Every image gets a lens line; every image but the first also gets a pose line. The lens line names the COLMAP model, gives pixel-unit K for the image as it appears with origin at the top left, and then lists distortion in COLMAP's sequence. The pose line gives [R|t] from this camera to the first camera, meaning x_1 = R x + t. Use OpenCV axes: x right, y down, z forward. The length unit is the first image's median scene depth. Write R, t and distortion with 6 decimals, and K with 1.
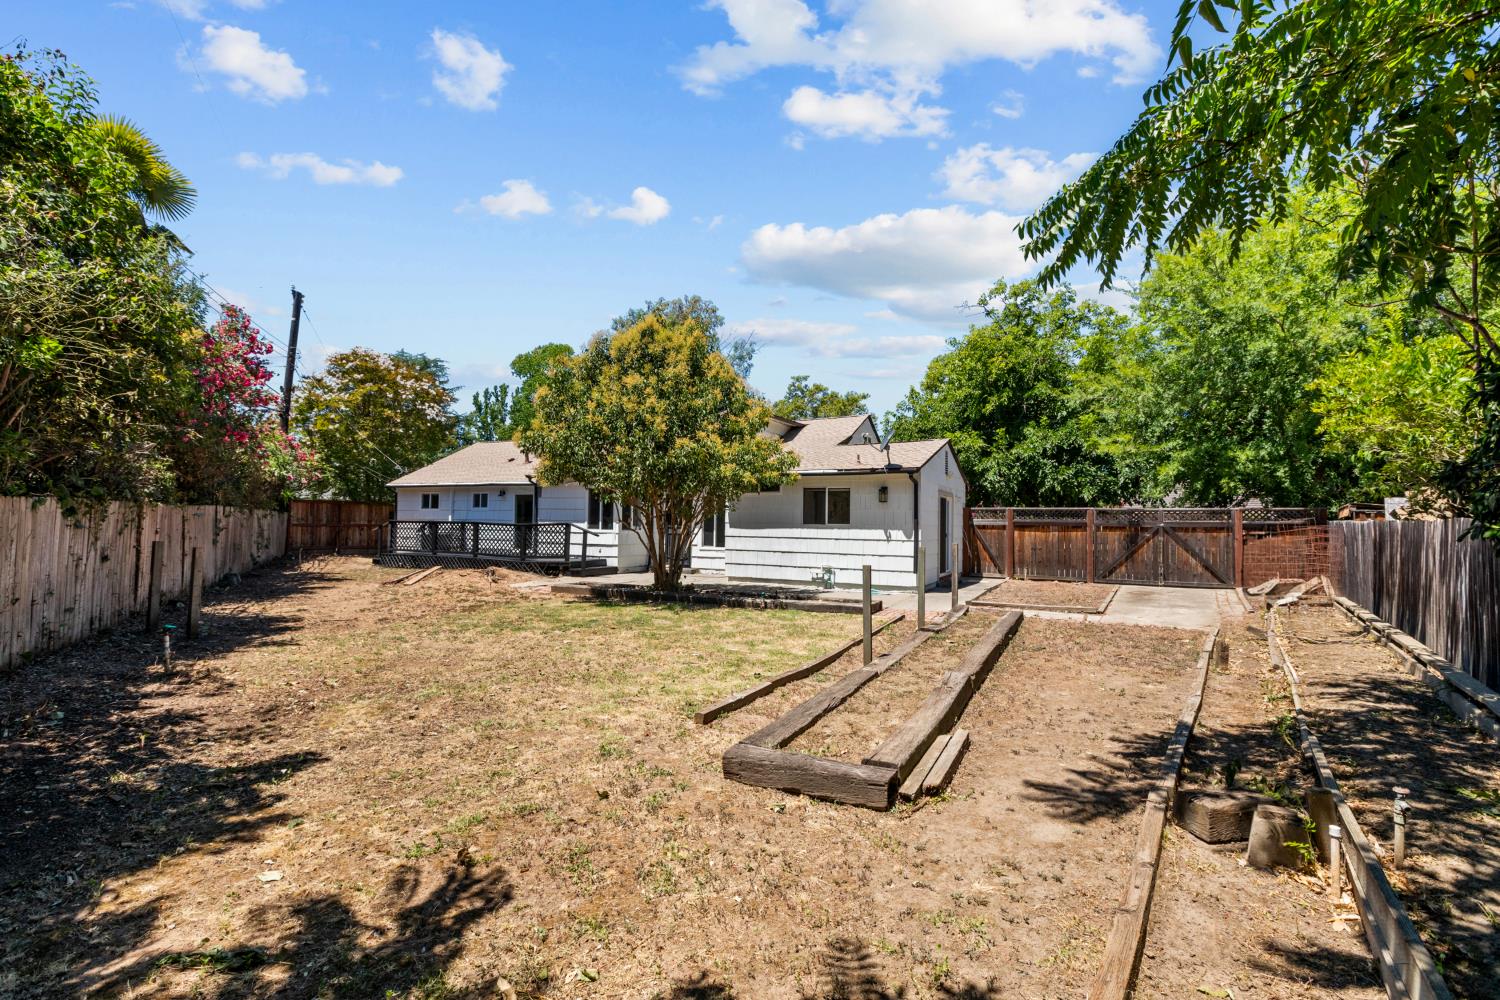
lens RADIAL K [[670.8, 0, 748.2], [0, 670.8, 497.7], [0, 0, 1]] dist [0.000484, 0.000411]
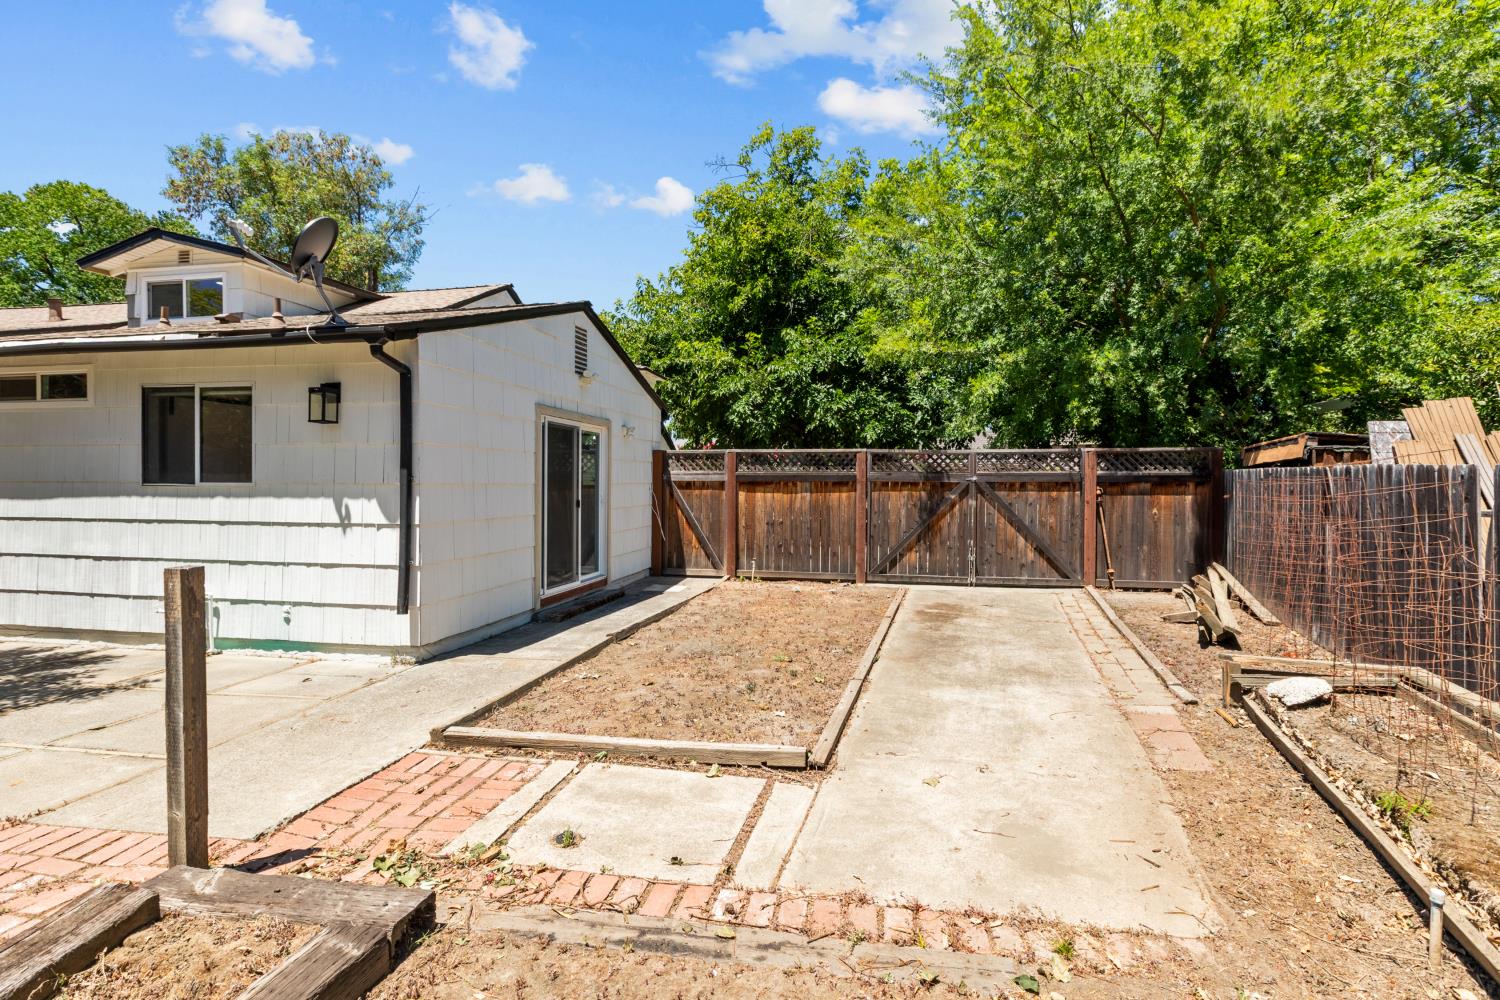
lens RADIAL K [[695.2, 0, 761.3], [0, 695.2, 492.6], [0, 0, 1]] dist [0.000841, 0.000826]
pose [[0.962162, -0.013067, 0.272164, 0.257141], [-0.002464, 0.998391, 0.056644, 0.017778], [-0.272467, -0.055172, 0.960582, 0.440397]]
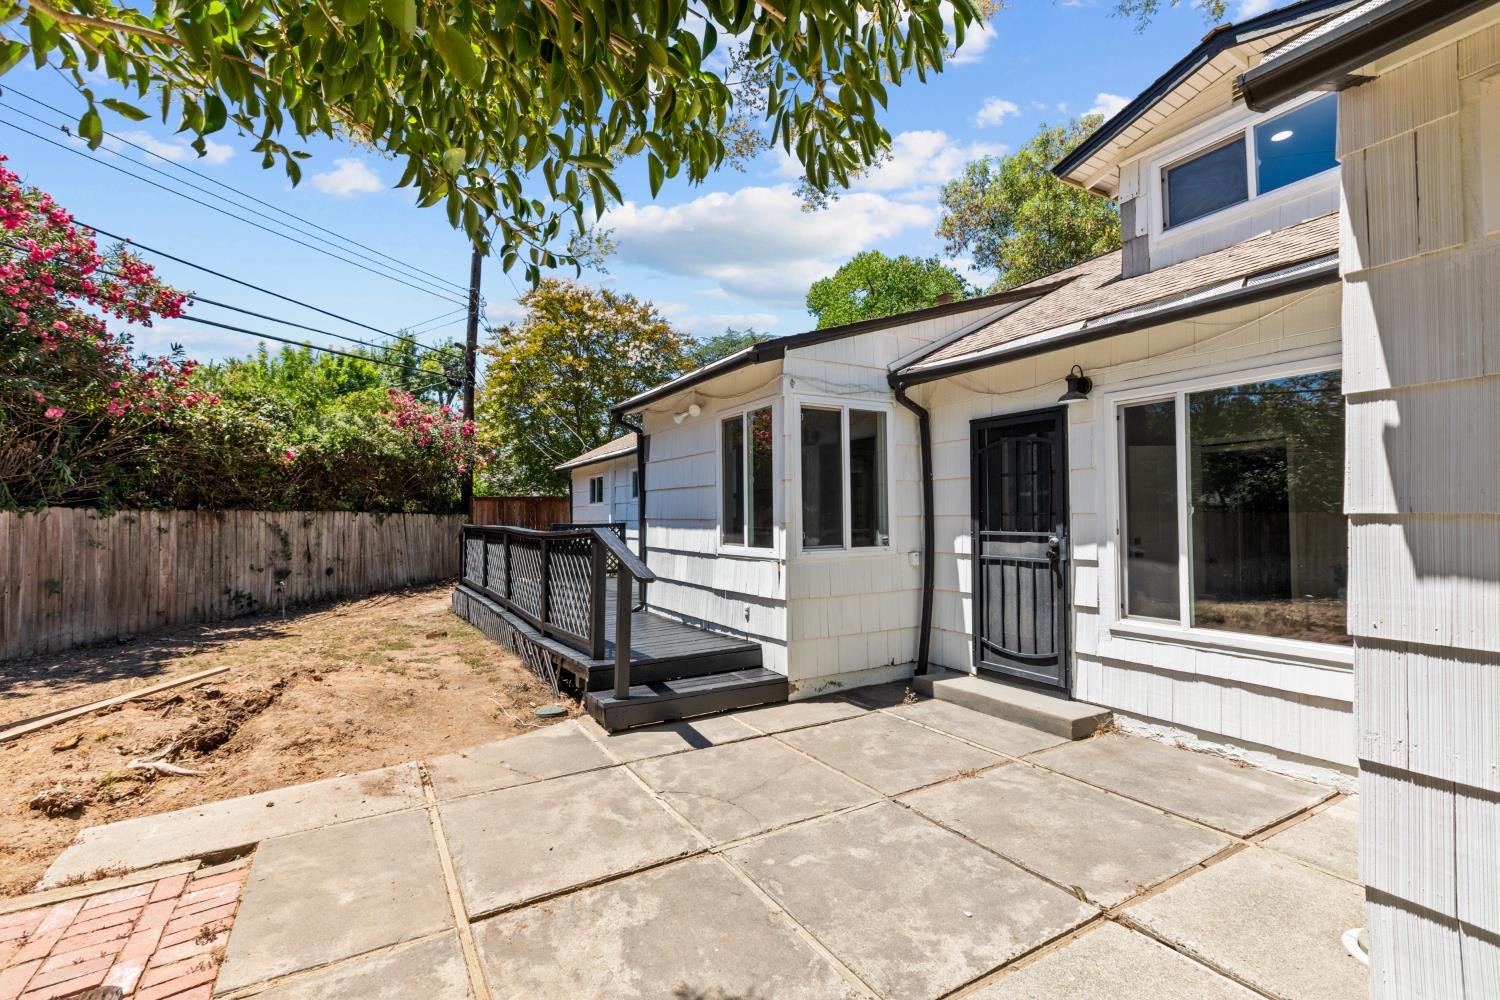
lens RADIAL K [[670.8, 0, 748.2], [0, 670.8, 497.7], [0, 0, 1]] dist [0.000484, 0.000411]
pose [[0.826618, -0.041069, -0.561263, -0.043629], [0.044787, 0.998971, -0.007136, 0.026208], [0.560979, -0.019239, 0.827607, 0.748628]]
